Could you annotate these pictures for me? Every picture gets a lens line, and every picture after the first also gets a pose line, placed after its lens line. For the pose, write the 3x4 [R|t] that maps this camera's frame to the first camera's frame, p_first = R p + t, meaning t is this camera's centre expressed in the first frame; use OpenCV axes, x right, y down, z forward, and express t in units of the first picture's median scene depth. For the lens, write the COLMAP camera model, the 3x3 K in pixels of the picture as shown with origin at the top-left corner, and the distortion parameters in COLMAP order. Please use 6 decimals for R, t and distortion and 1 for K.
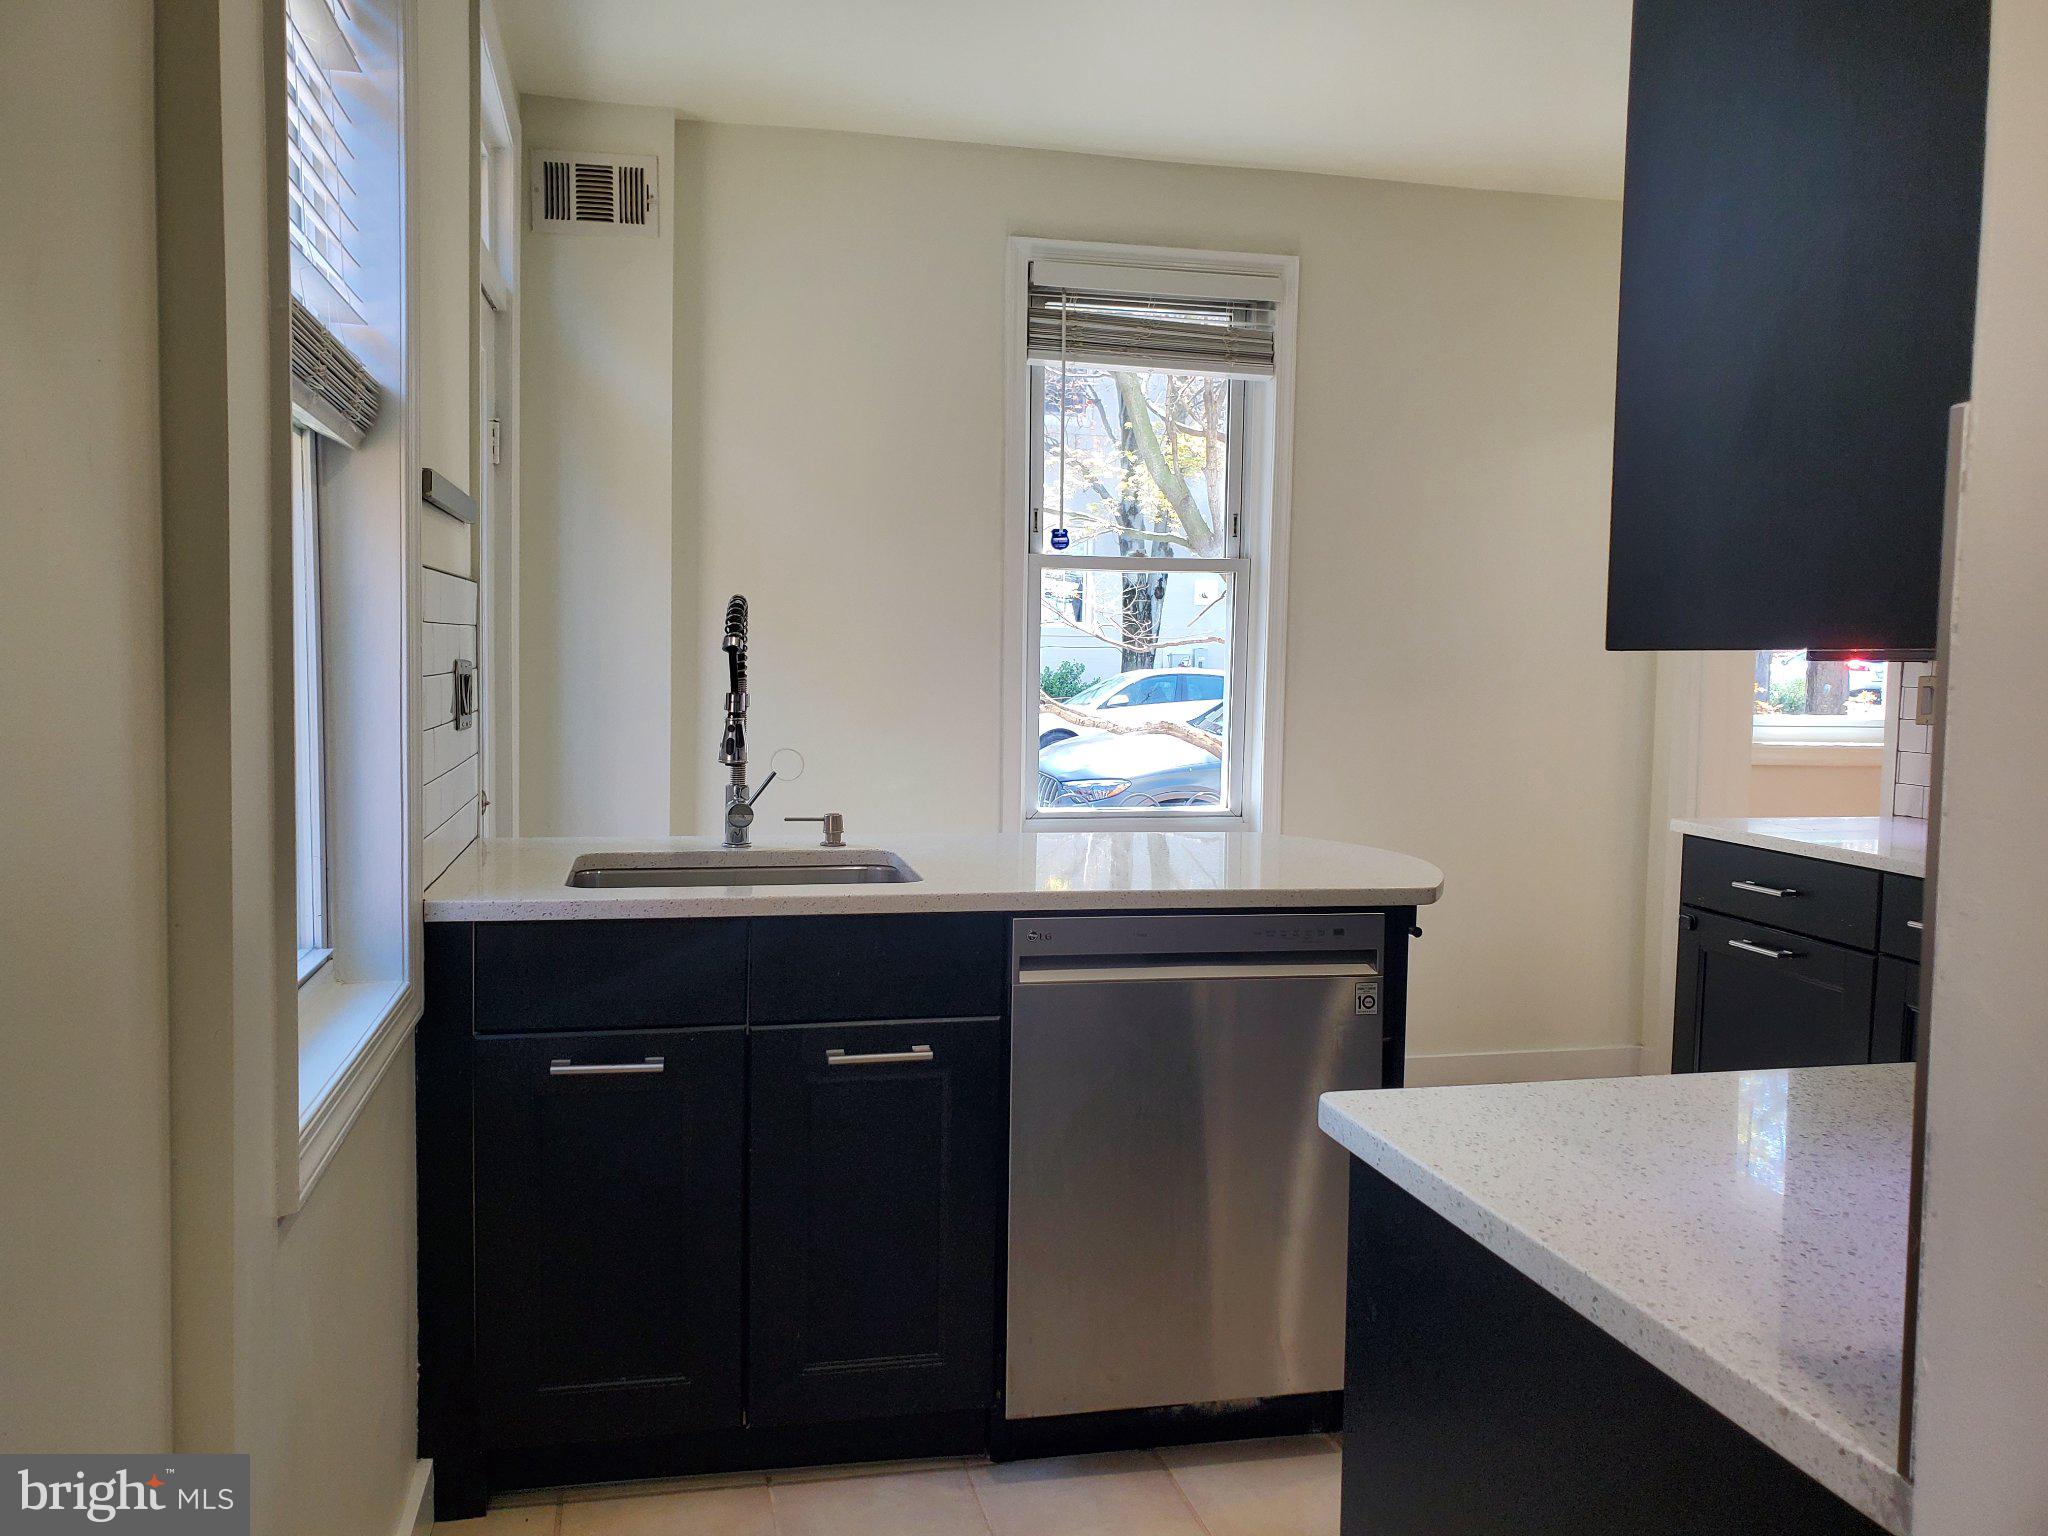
lens RADIAL K [[1620.5, 0, 1024.0], [0, 1620.5, 767.5], [0, 0, 1]] dist [0.060050, -0.050513]
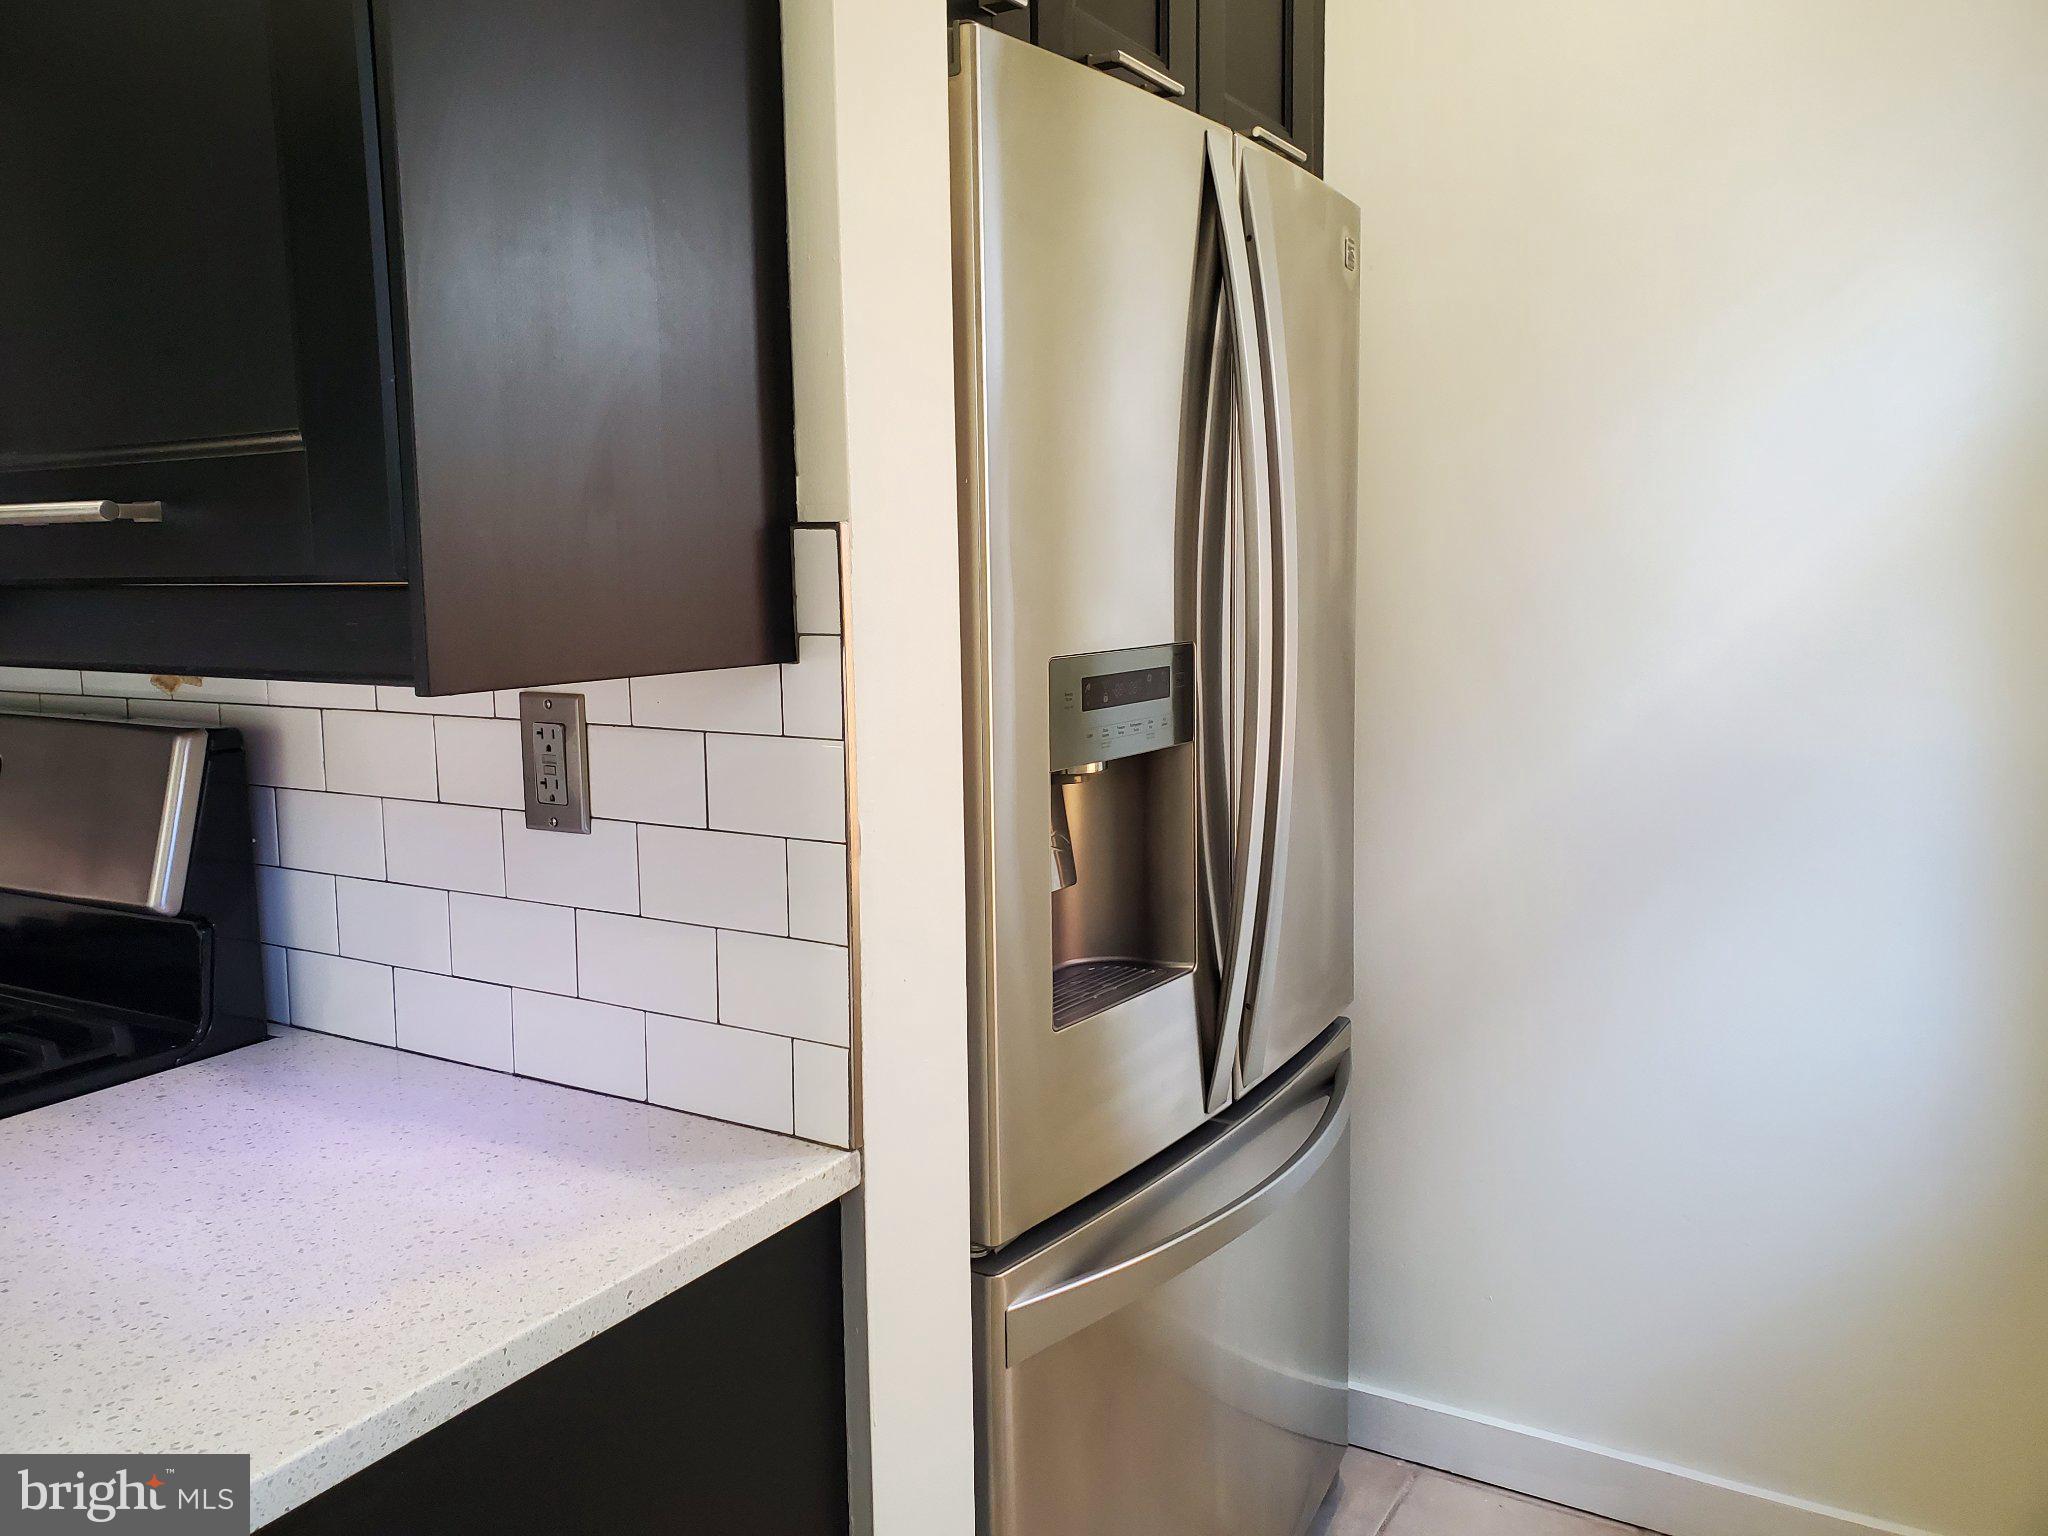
lens RADIAL K [[1620.5, 0, 1023.6], [0, 1620.5, 766.0], [0, 0, 1]] dist [0.060050, -0.050513]
pose [[-0.724134, -0.094988, 0.683086, -0.564153], [0.044885, 0.981879, 0.184119, -0.219016], [-0.688197, 0.163987, -0.706748, 1.512847]]
